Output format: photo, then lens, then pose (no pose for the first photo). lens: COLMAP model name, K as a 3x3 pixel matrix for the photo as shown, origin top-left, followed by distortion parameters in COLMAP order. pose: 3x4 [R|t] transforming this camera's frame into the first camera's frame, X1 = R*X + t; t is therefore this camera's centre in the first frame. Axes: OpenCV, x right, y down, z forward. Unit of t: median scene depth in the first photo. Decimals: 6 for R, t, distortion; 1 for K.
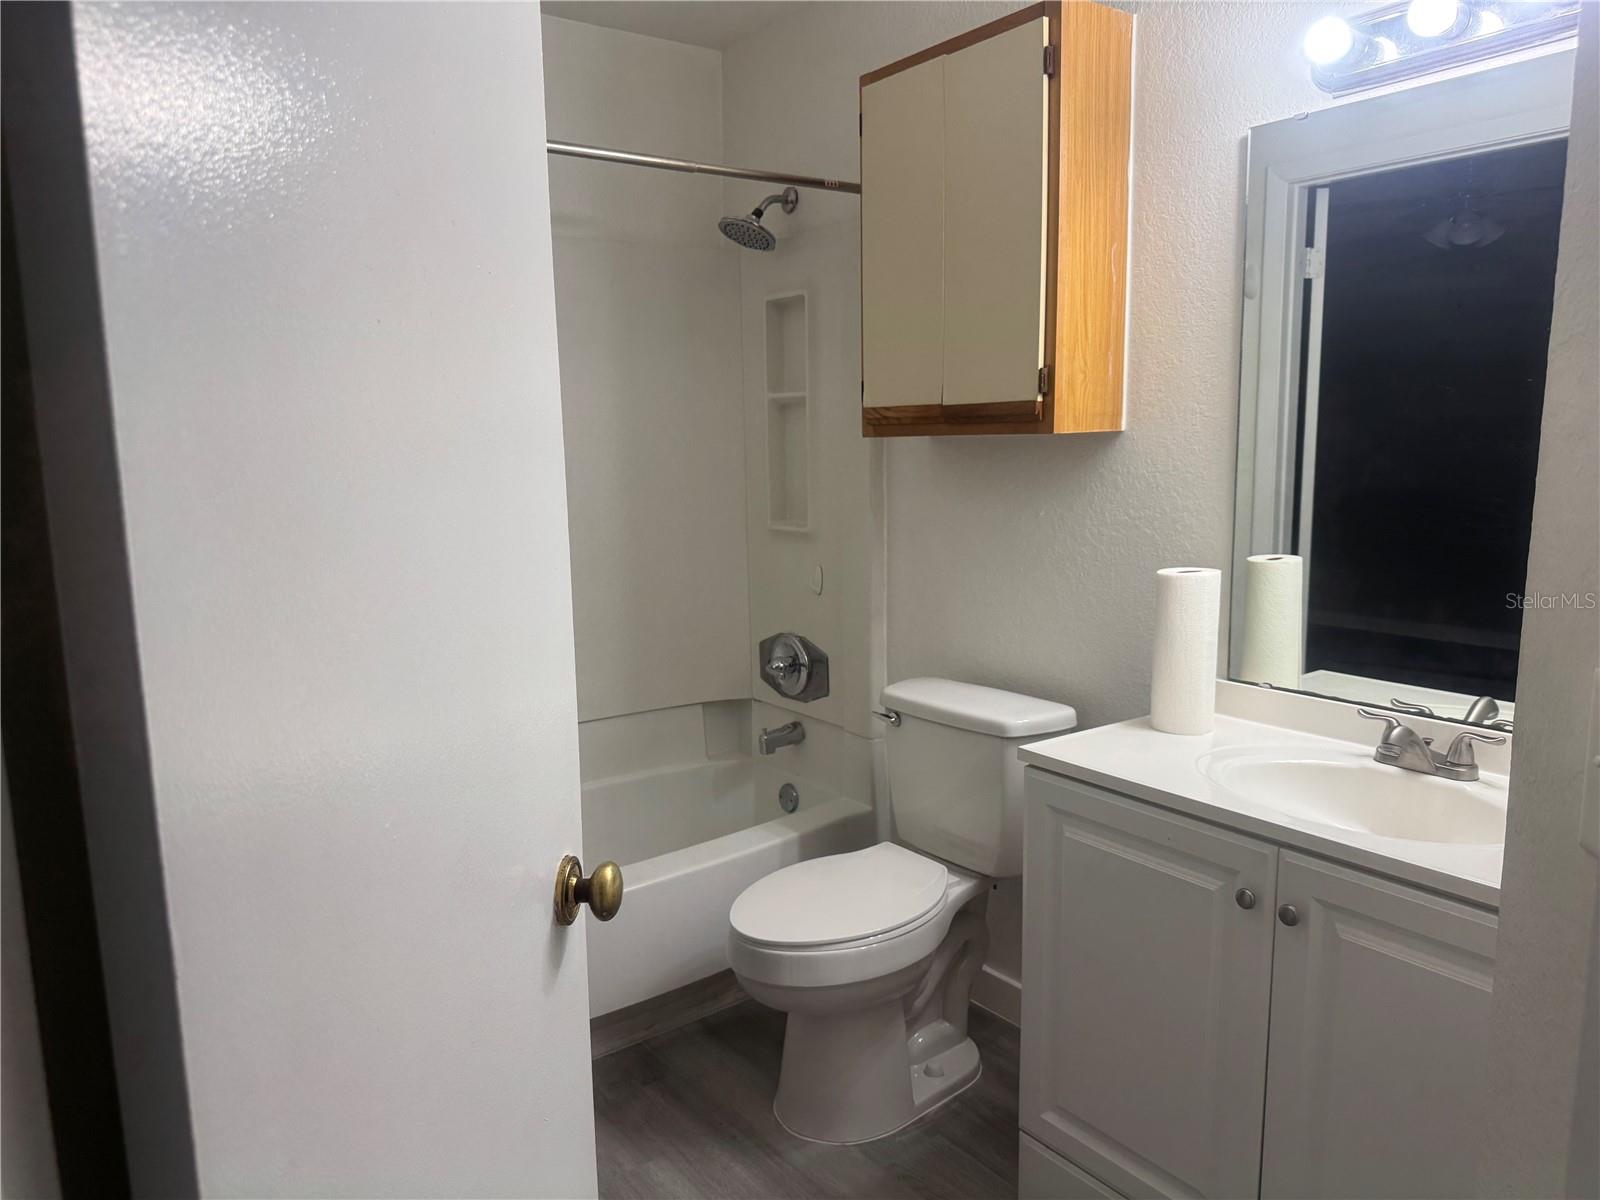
lens RADIAL K [[1135.1, 0, 773.8], [0, 1135.1, 638.2], [0, 0, 1]] dist [0.129919, -0.229109]
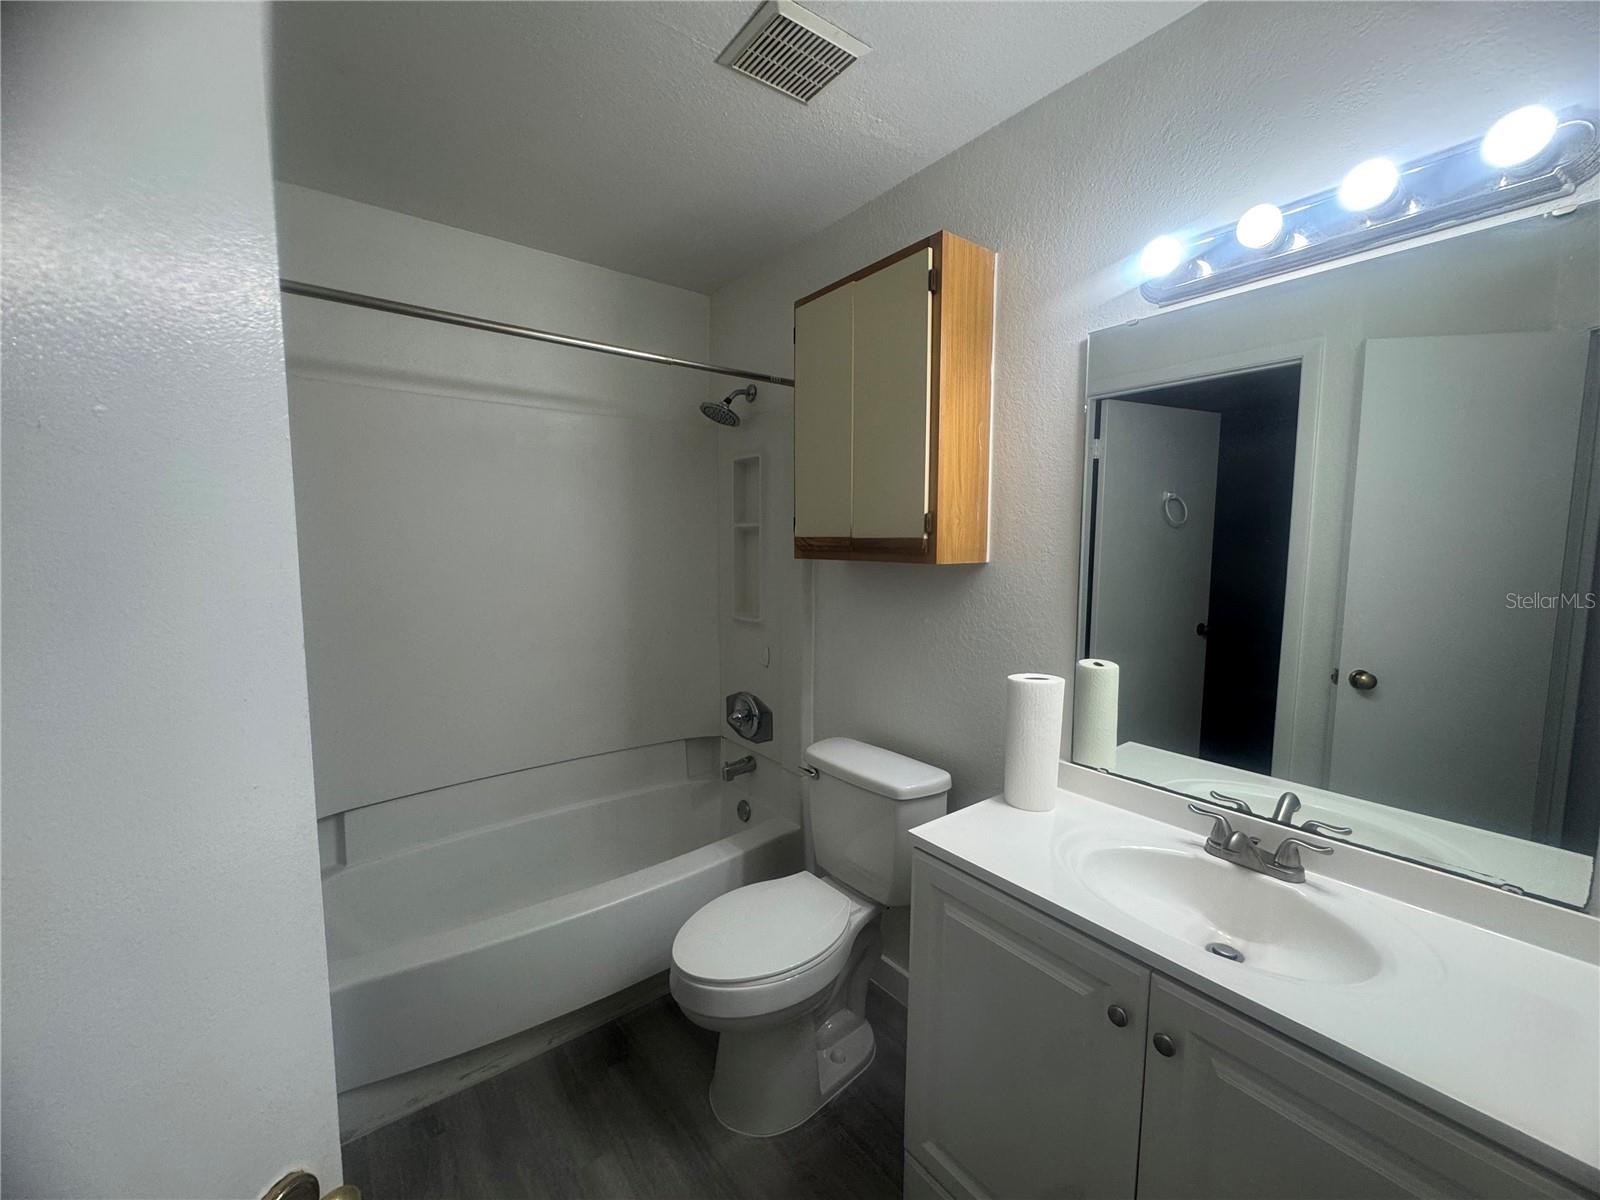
lens RADIAL K [[651.6, 0, 797.4], [0, 651.6, 612.3], [0, 0, 1]] dist [0.001721, 0.000040]
pose [[0.998846, 0.021616, 0.042890, 0.055331], [-0.018470, 0.997202, -0.072442, -0.063953], [-0.044336, 0.071566, 0.996450, 0.265735]]
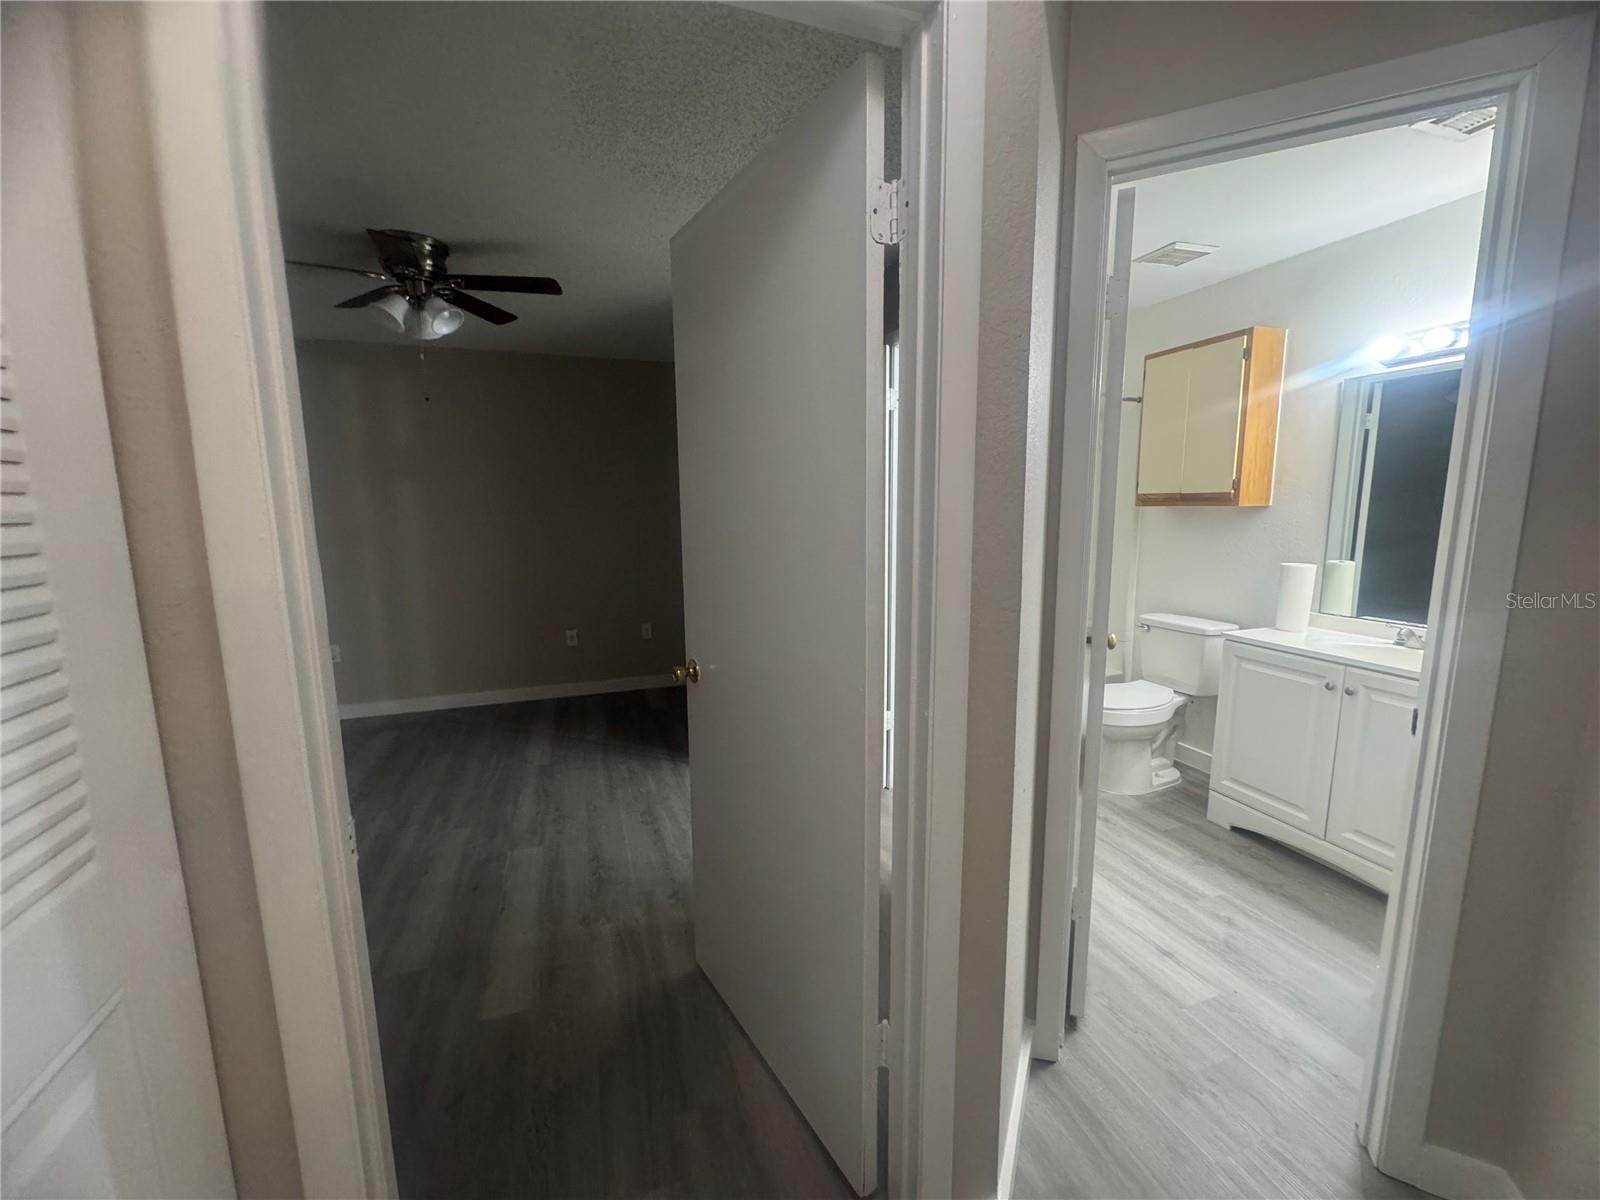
lens RADIAL K [[644.2, 0, 802.8], [0, 644.2, 616.4], [0, 0, 1]] dist [0.015348, 0.000096]
pose [[0.964821, 0.040862, -0.259712, -0.249657], [-0.038782, 0.999161, 0.013127, 0.063720], [0.260030, -0.002593, 0.965597, -0.500486]]
